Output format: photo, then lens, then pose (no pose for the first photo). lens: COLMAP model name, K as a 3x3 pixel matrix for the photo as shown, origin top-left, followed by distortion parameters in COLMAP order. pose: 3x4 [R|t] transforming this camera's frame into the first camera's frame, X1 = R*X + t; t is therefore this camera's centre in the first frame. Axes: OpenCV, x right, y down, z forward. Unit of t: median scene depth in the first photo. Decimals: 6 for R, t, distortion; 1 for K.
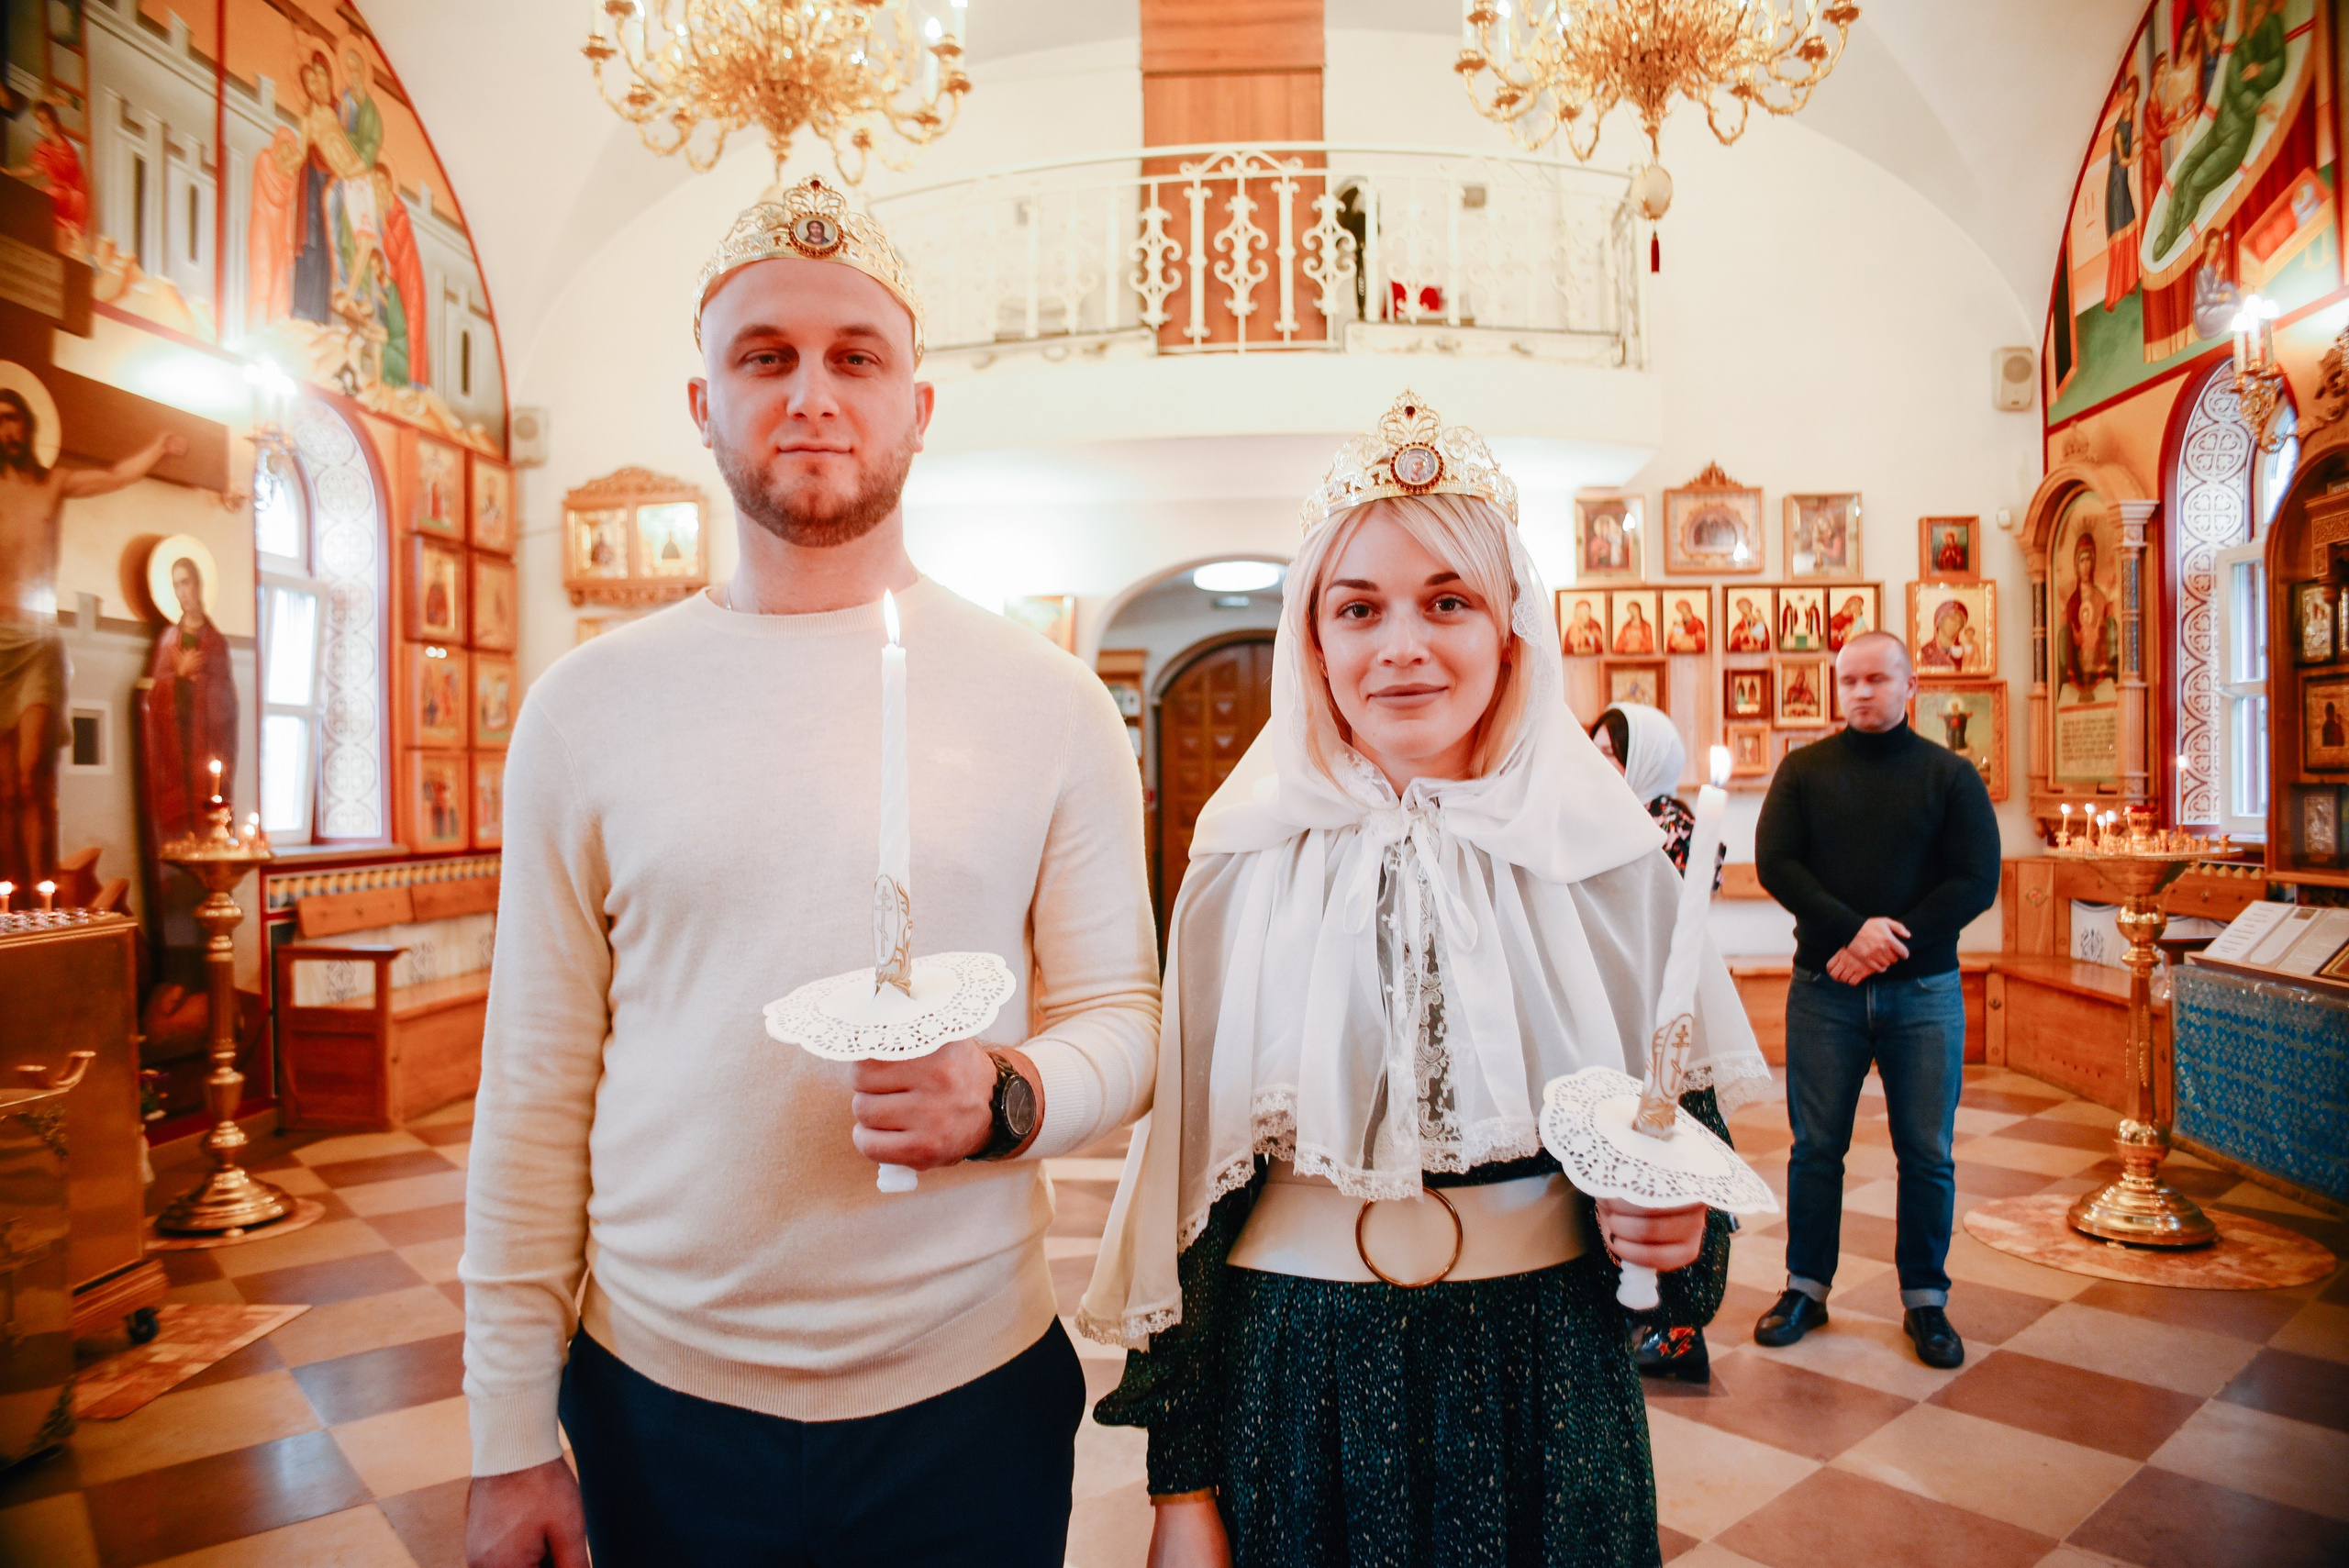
lens RADIAL K [[1620.4, 0, 1174.5], [0, 1620.4, 784.0], [0, 0, 1]] dist [0.002502, -0.003496]
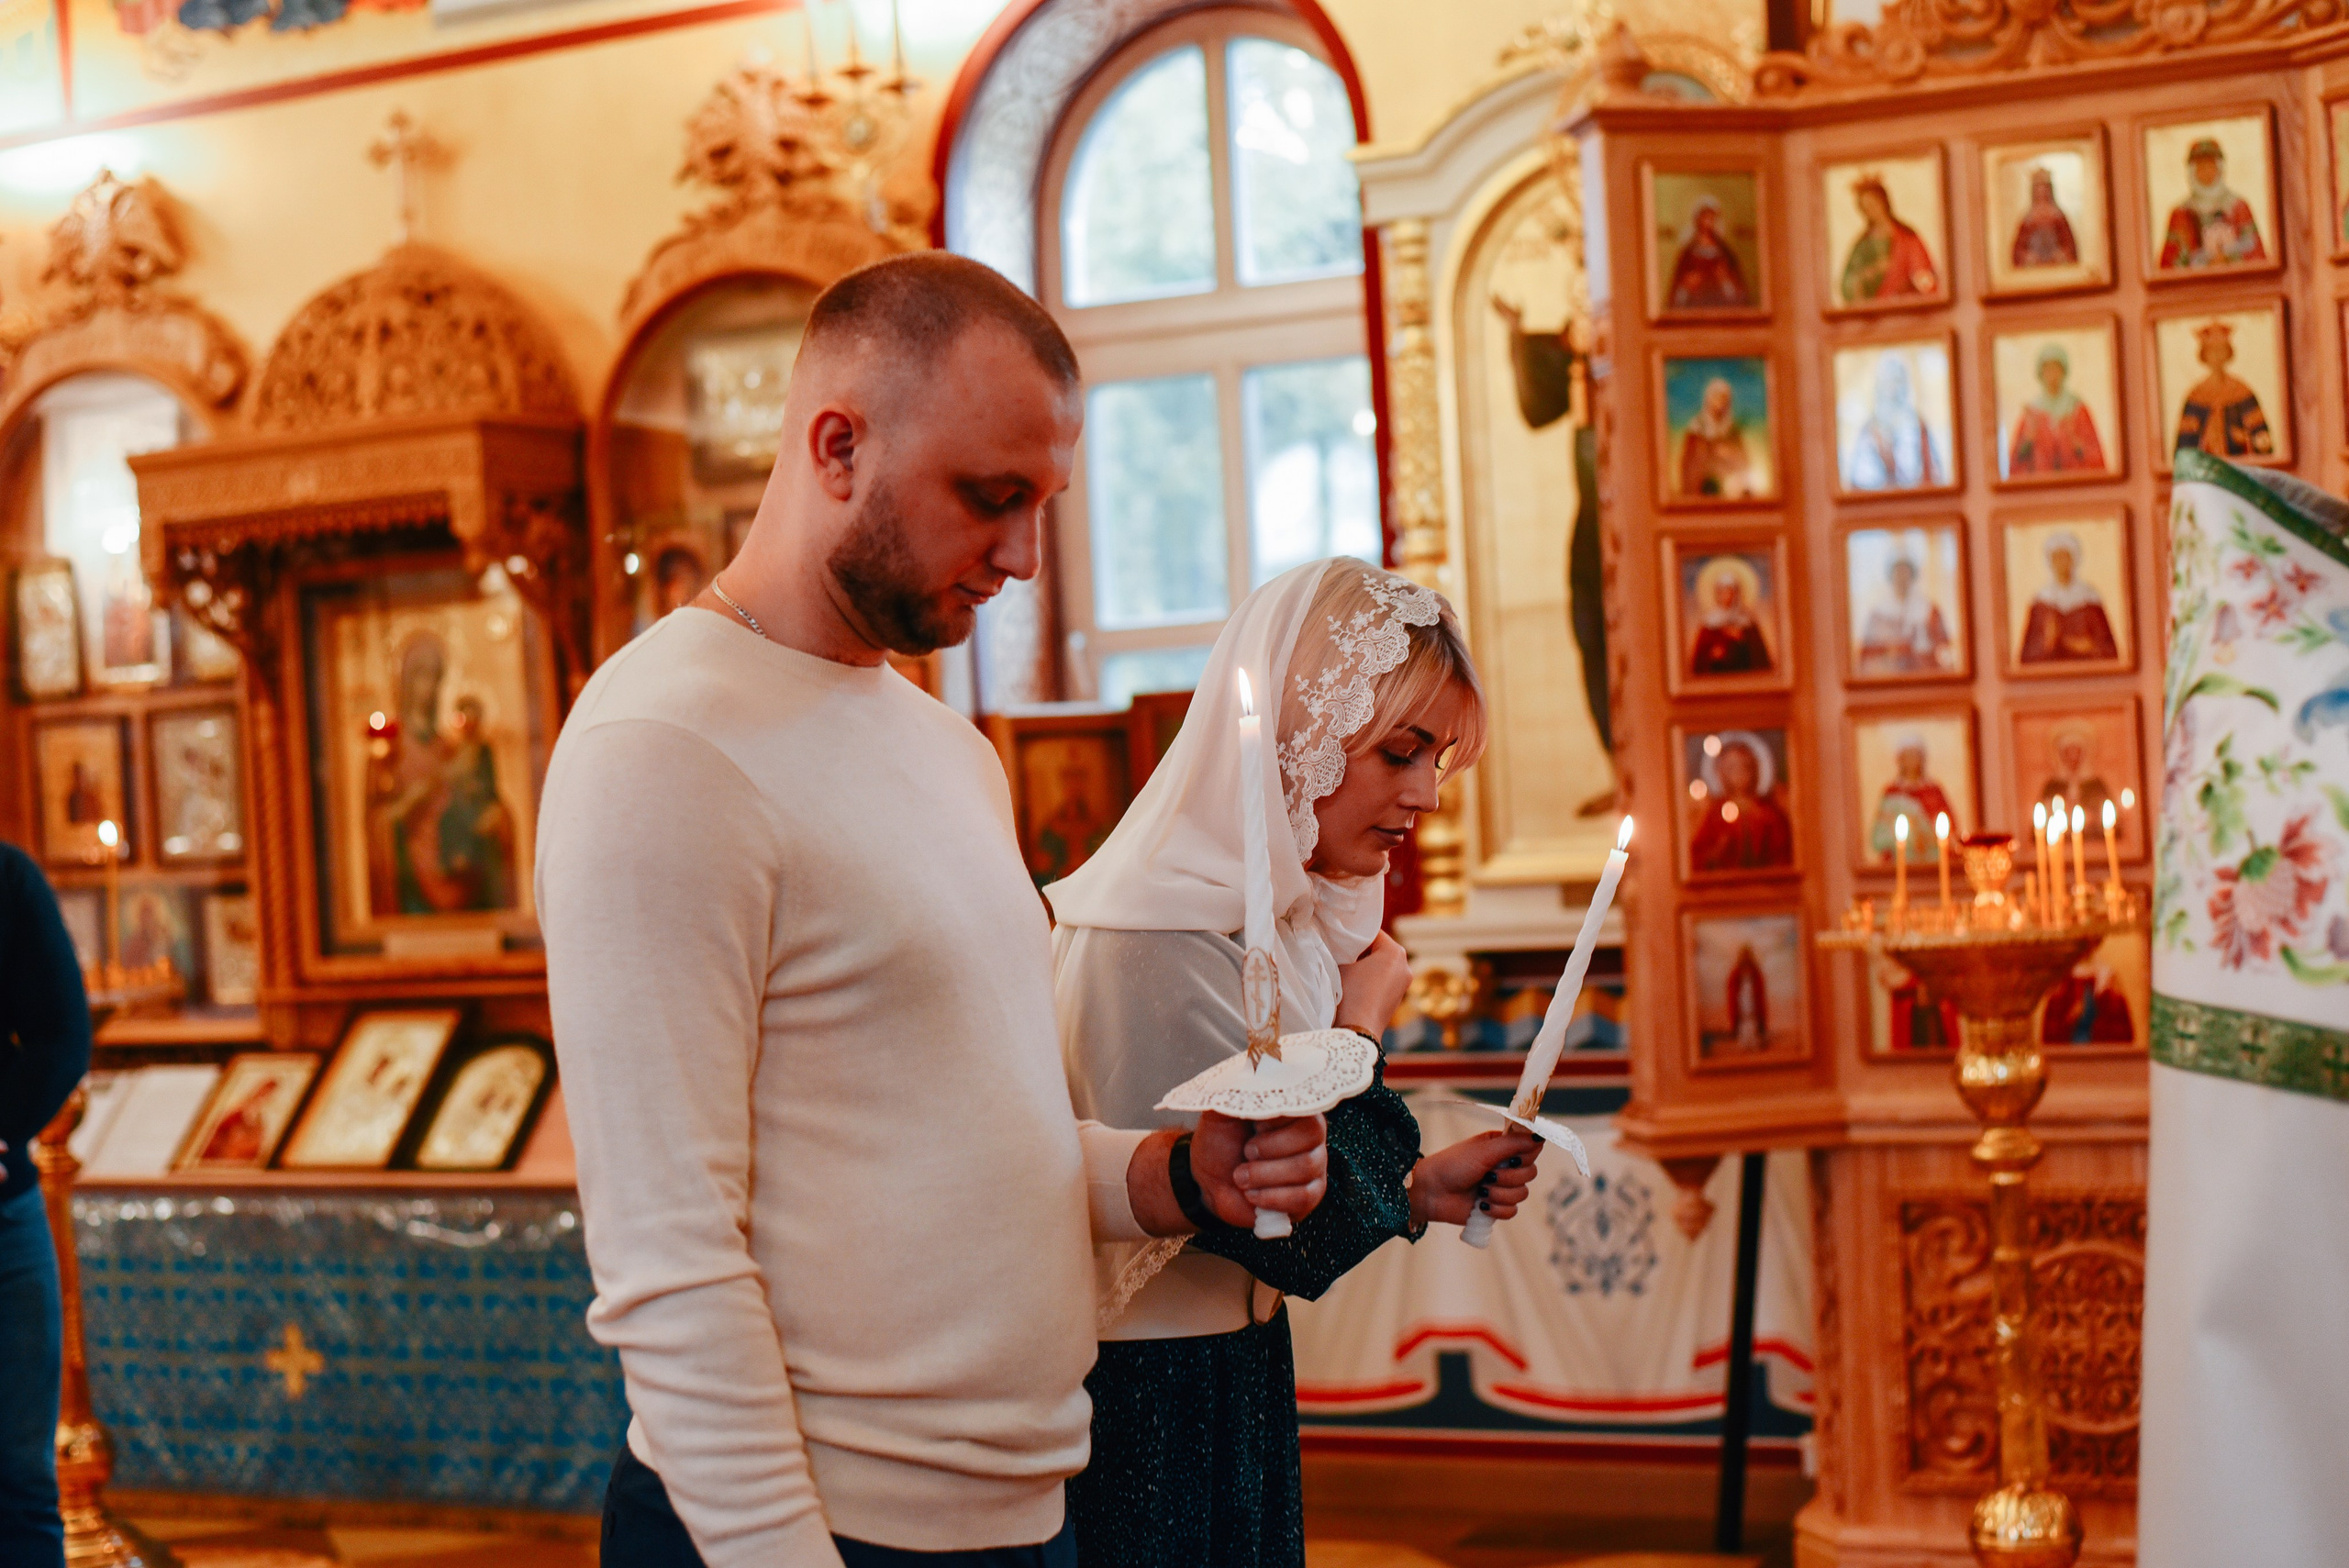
lens RADIAL K [[3583.9, 0, 1174.5], [0, 3583.9, 784.0], [0, 0, 1]] dist [-0.014822, -0.055251]
pose [[0.429487, -0.014538, 0.902956, -0.382929], [0.051231, 0.998652, -0.008289, -0.005961], [-0.901619, 0.049819, 0.429653, 0.001784]]
